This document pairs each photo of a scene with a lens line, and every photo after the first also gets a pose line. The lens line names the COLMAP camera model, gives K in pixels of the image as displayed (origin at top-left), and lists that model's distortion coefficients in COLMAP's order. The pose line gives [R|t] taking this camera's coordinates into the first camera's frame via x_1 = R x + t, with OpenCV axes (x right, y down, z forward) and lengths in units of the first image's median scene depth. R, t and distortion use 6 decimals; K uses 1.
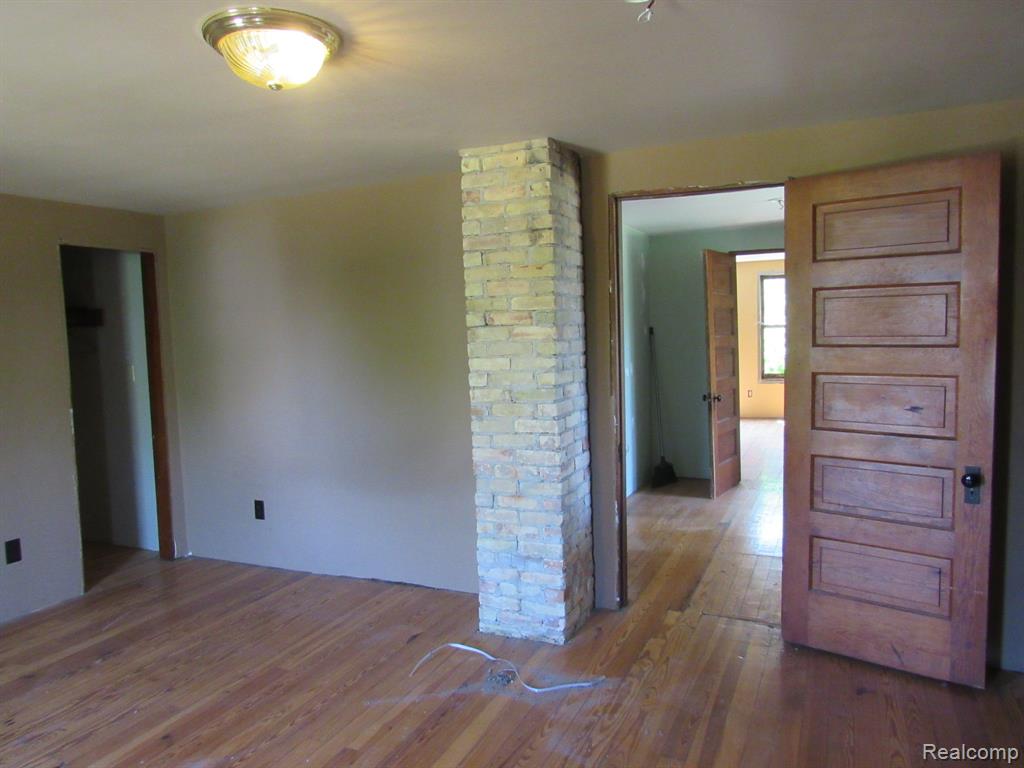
lens RADIAL K [[737.7, 0, 503.3], [0, 737.7, 384.8], [0, 0, 1]] dist [-0.025714, 0.035365]
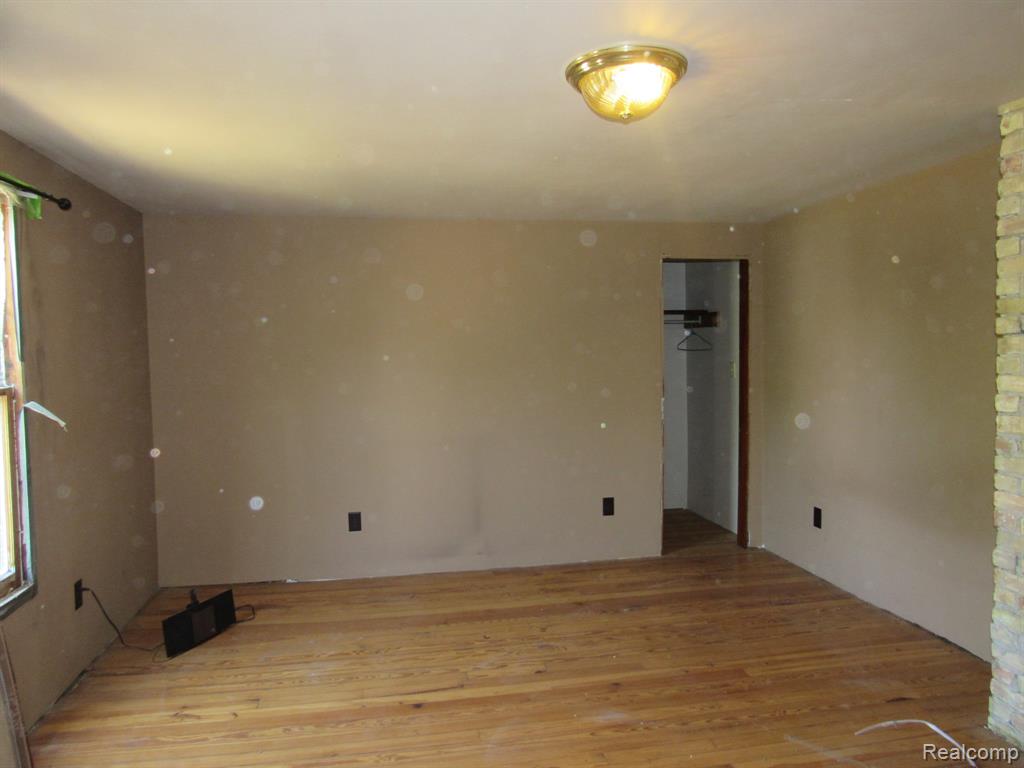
lens RADIAL K [[737.7, 0, 503.3], [0, 737.7, 384.8], [0, 0, 1]] dist [-0.025714, 0.035365]
pose [[0.570258, 0.062884, -0.819055, 0.290894], [-0.055960, 0.997723, 0.037640, -0.025424], [0.819557, 0.024369, 0.572479, 0.130865]]
